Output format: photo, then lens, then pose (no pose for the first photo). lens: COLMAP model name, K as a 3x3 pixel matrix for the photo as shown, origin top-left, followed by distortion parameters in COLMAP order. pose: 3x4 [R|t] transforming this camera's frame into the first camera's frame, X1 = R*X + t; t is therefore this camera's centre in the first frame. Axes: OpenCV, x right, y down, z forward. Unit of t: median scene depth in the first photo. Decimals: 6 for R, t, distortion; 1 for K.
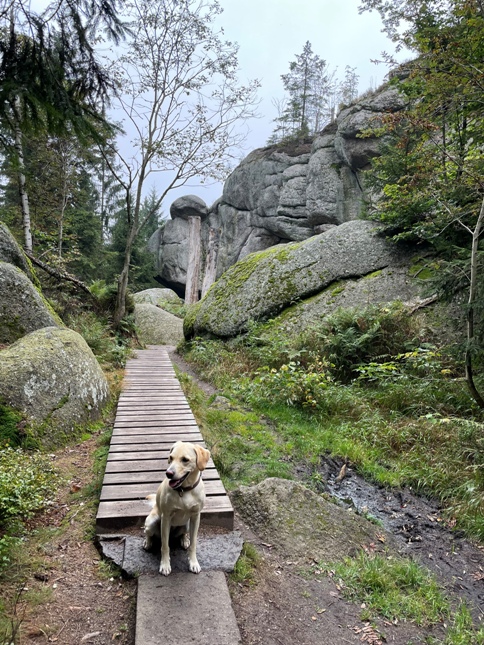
lens RADIAL K [[470.5, 0, 242.1], [0, 470.5, 322.5], [0, 0, 1]] dist [0.049538, 0.000277]
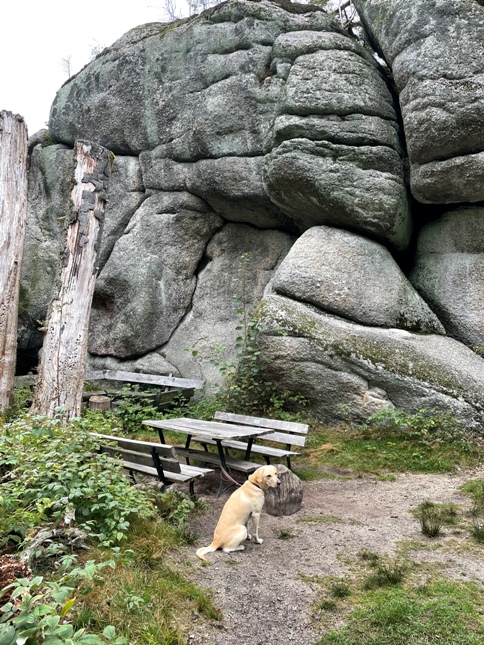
lens RADIAL K [[470.5, 0, 241.7], [0, 470.5, 322.3], [0, 0, 1]] dist [0.049538, 0.000277]
pose [[0.869581, 0.012279, 0.493638, -0.126408], [0.034953, 0.995653, -0.086337, -0.052297], [-0.492552, 0.092331, 0.865371, 0.681589]]
